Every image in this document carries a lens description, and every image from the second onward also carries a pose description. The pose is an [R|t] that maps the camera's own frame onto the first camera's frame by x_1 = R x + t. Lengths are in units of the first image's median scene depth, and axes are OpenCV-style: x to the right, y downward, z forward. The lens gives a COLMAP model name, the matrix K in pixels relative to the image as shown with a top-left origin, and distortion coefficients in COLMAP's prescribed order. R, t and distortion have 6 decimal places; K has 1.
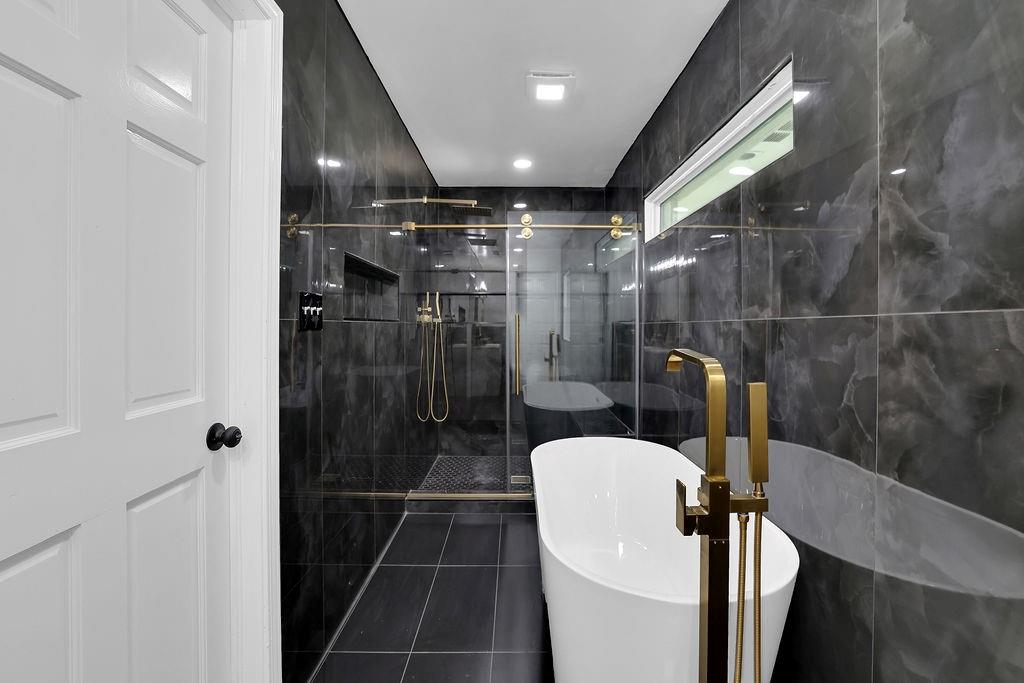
lens RADIAL K [[448.3, 0, 512.0], [0, 448.3, 341.5], [0, 0, 1]] dist [-0.048403, 0.020893]
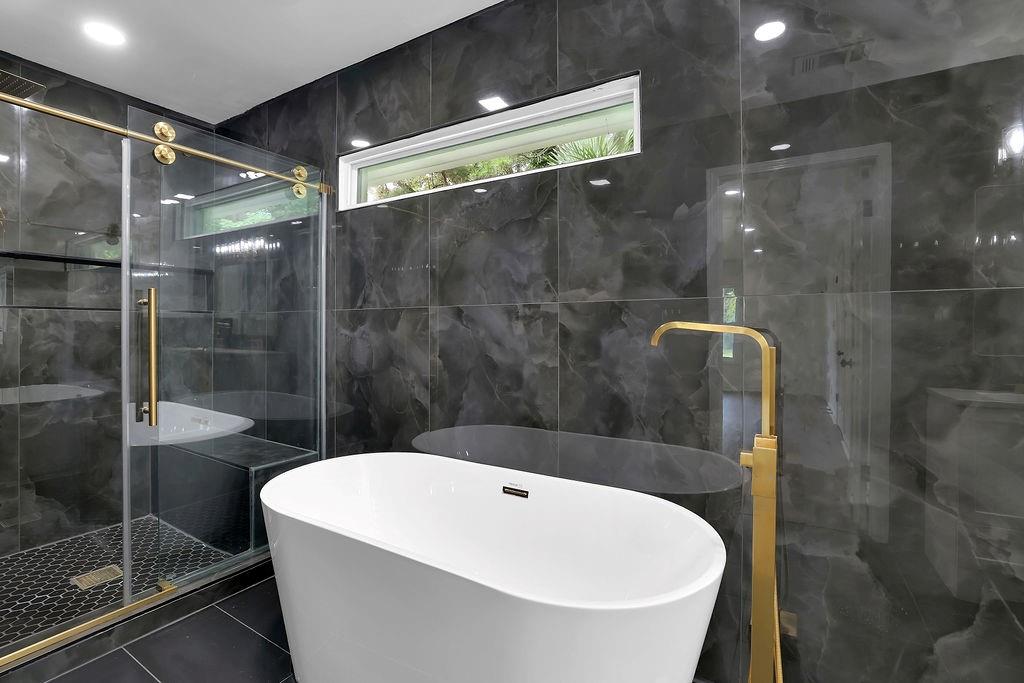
lens RADIAL K [[464.8, 0, 510.7], [0, 464.8, 334.2], [0, 0, 1]] dist [-0.039970, 0.010769]
pose [[0.522927, -0.008821, 0.852332, -0.592635], [0.024847, 0.999679, -0.004899, 0.035415], [-0.852015, 0.023740, 0.522979, 0.697742]]
